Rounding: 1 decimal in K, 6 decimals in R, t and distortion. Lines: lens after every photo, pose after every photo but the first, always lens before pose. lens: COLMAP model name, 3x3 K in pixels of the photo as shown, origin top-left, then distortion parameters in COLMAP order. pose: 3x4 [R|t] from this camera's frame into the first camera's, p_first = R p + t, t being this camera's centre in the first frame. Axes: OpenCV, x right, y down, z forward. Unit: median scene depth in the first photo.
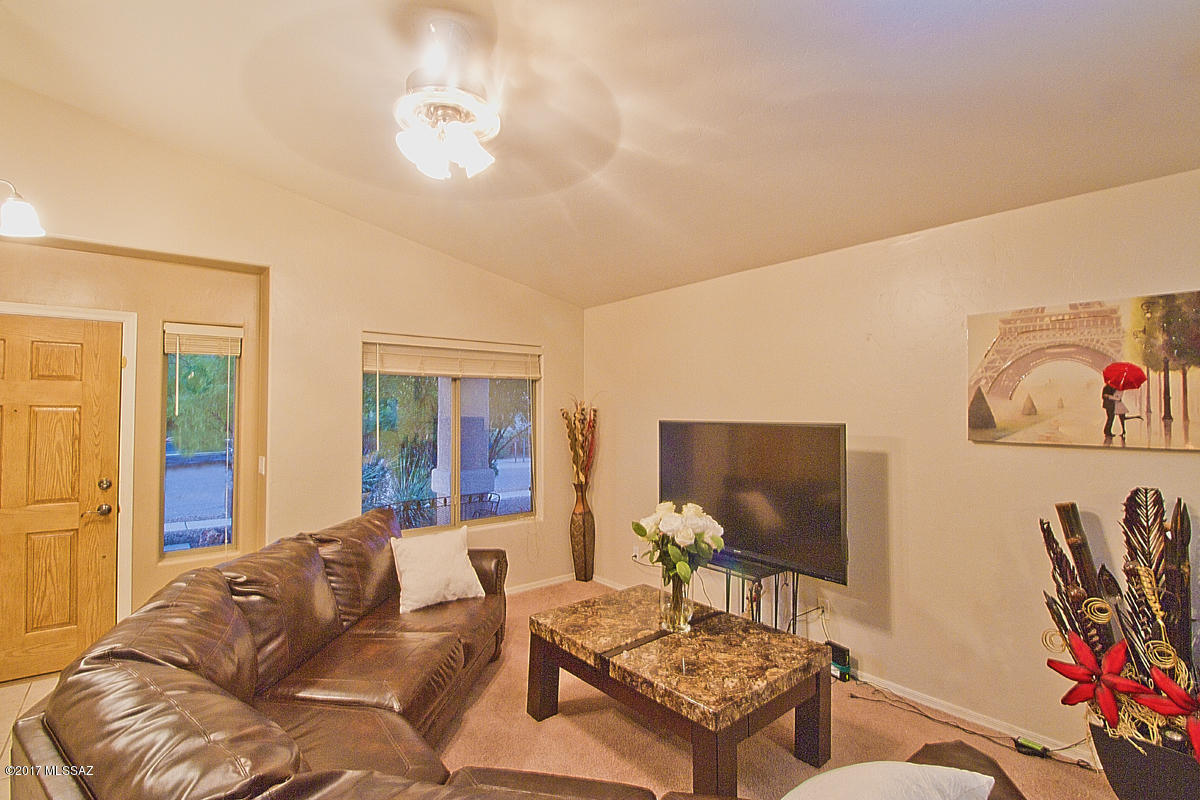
lens RADIAL K [[557.3, 0, 603.8], [0, 557.3, 397.8], [0, 0, 1]] dist [-0.014236, -0.004543]
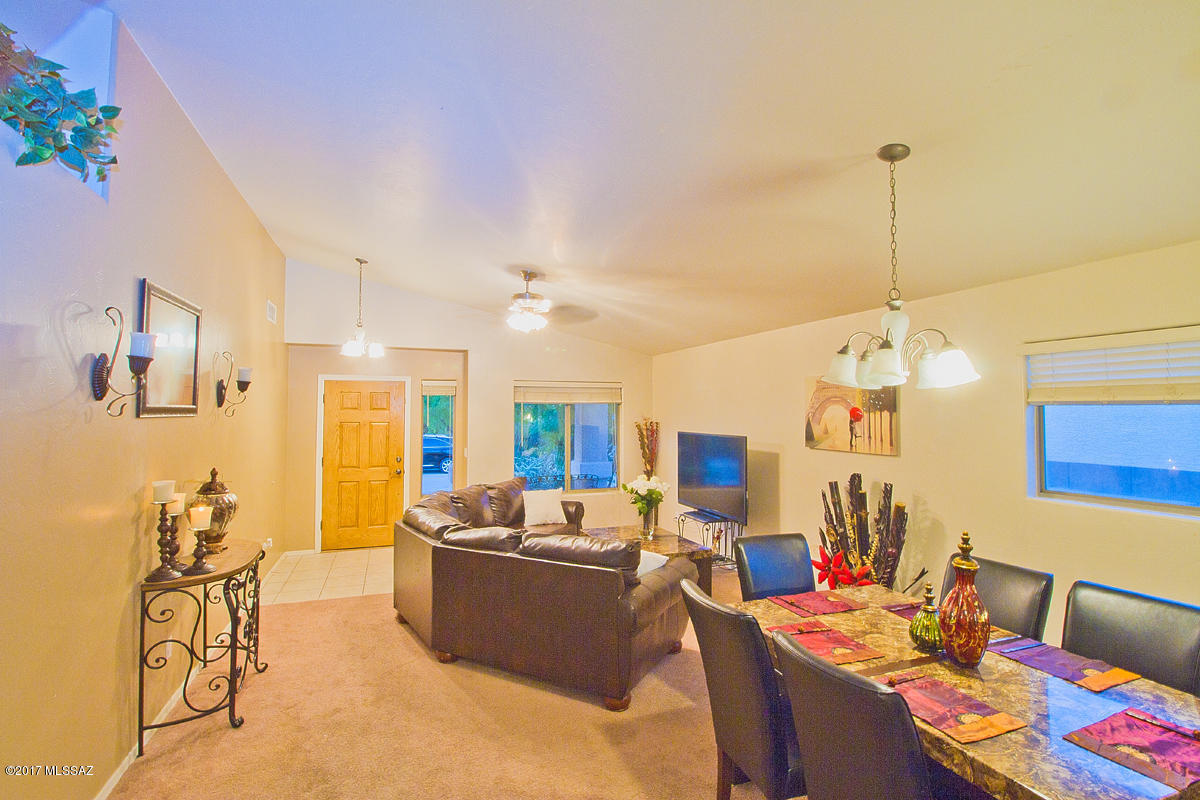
lens RADIAL K [[557.3, 0, 600.9], [0, 557.3, 393.2], [0, 0, 1]] dist [-0.014236, -0.004543]
pose [[0.946282, -0.009163, -0.323213, 0.528630], [0.005838, 0.999920, -0.011256, -0.069599], [0.323290, 0.008764, 0.946259, -0.790713]]
